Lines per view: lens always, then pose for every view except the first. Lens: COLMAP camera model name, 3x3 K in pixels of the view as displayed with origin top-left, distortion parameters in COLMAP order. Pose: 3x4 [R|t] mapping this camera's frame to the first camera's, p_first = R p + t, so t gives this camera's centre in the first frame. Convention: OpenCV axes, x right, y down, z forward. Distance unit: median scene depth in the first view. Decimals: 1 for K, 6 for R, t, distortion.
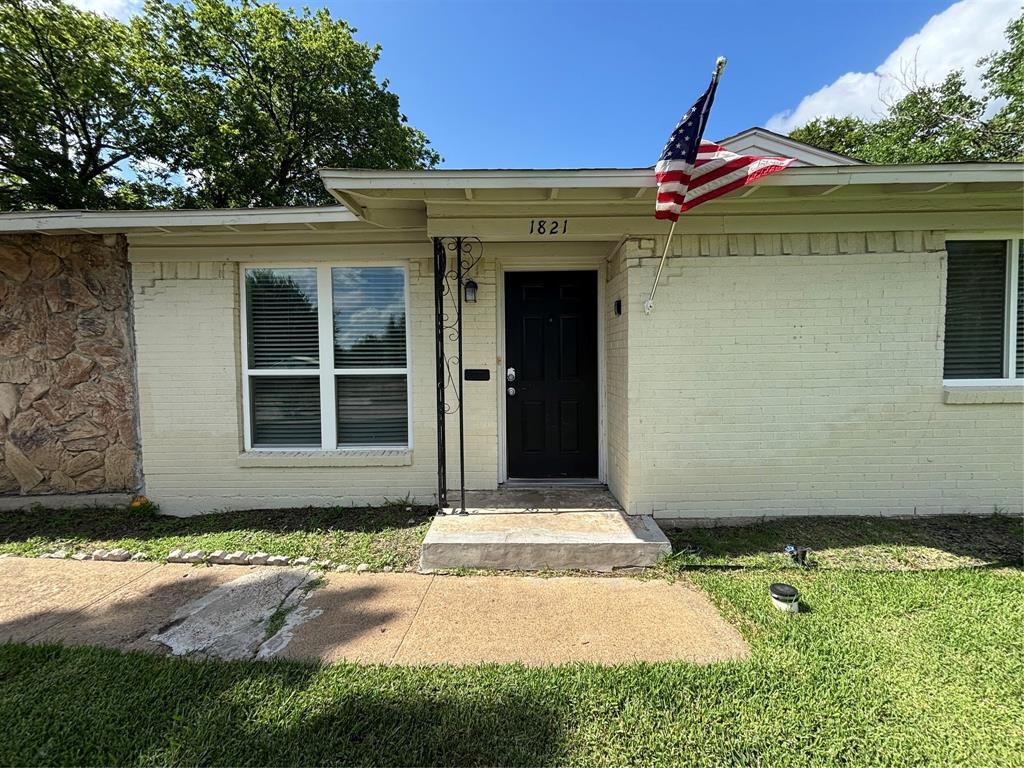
lens RADIAL K [[411.7, 0, 512.1], [0, 411.7, 381.0], [0, 0, 1]] dist [0.002675, -0.001542]
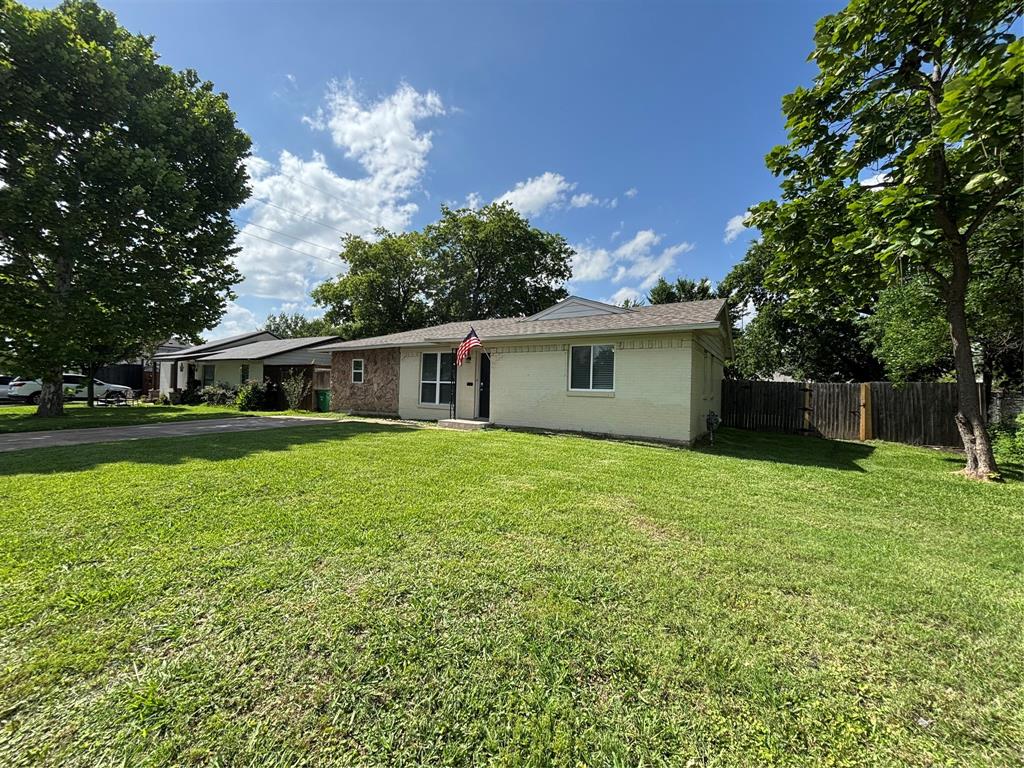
lens RADIAL K [[411.7, 0, 508.8], [0, 411.7, 377.8], [0, 0, 1]] dist [0.002675, -0.001542]
pose [[0.845159, 0.022581, -0.534038, 1.928557], [-0.058485, 0.997015, -0.050401, 0.081845], [0.531306, 0.073830, 0.843957, -1.639540]]
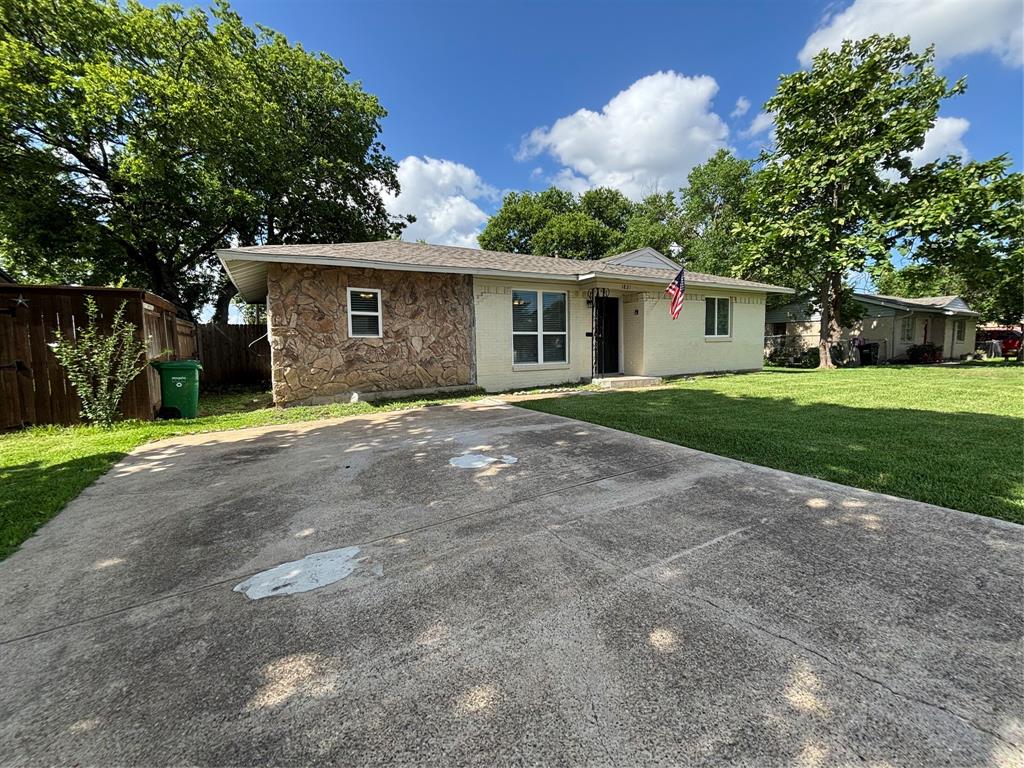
lens RADIAL K [[411.7, 0, 513.0], [0, 411.7, 388.8], [0, 0, 1]] dist [0.002675, -0.001542]
pose [[0.869807, -0.053497, 0.490484, -1.857995], [0.022328, 0.997354, 0.069186, 0.140528], [-0.492887, -0.049227, 0.868700, -1.132439]]
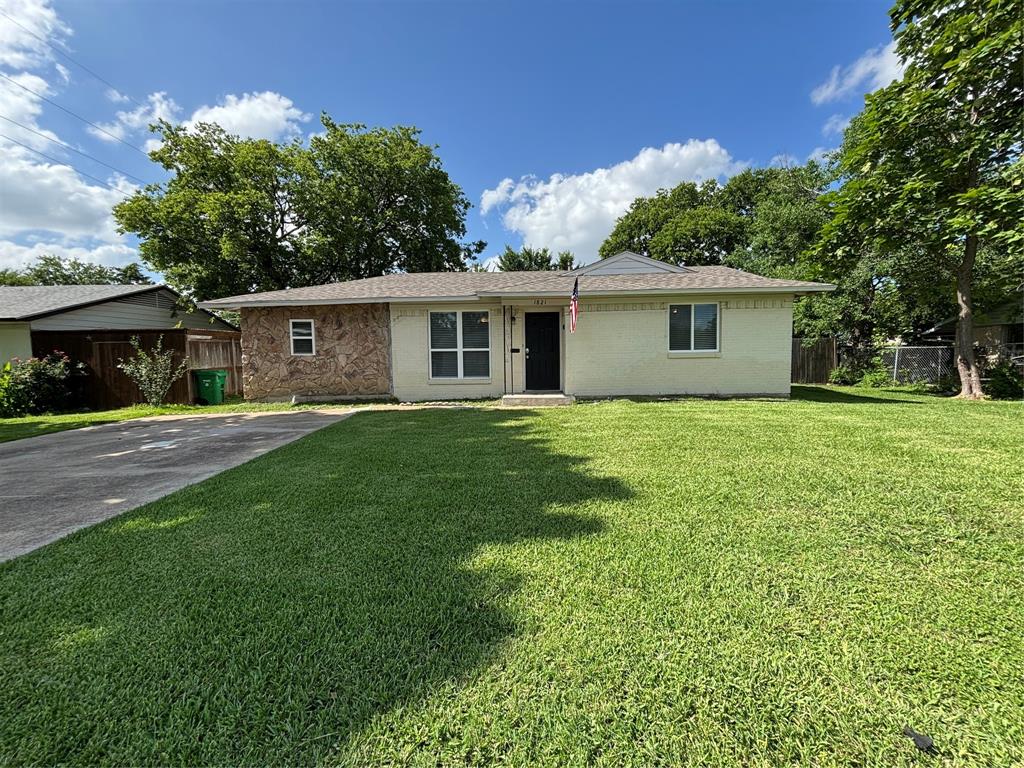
lens RADIAL K [[411.7, 0, 510.3], [0, 411.7, 381.8], [0, 0, 1]] dist [0.002675, -0.001542]
pose [[0.999821, 0.000055, -0.018910, -0.065163], [0.000330, 0.999793, 0.020342, 0.133663], [0.018907, -0.020345, 0.999614, -1.712199]]
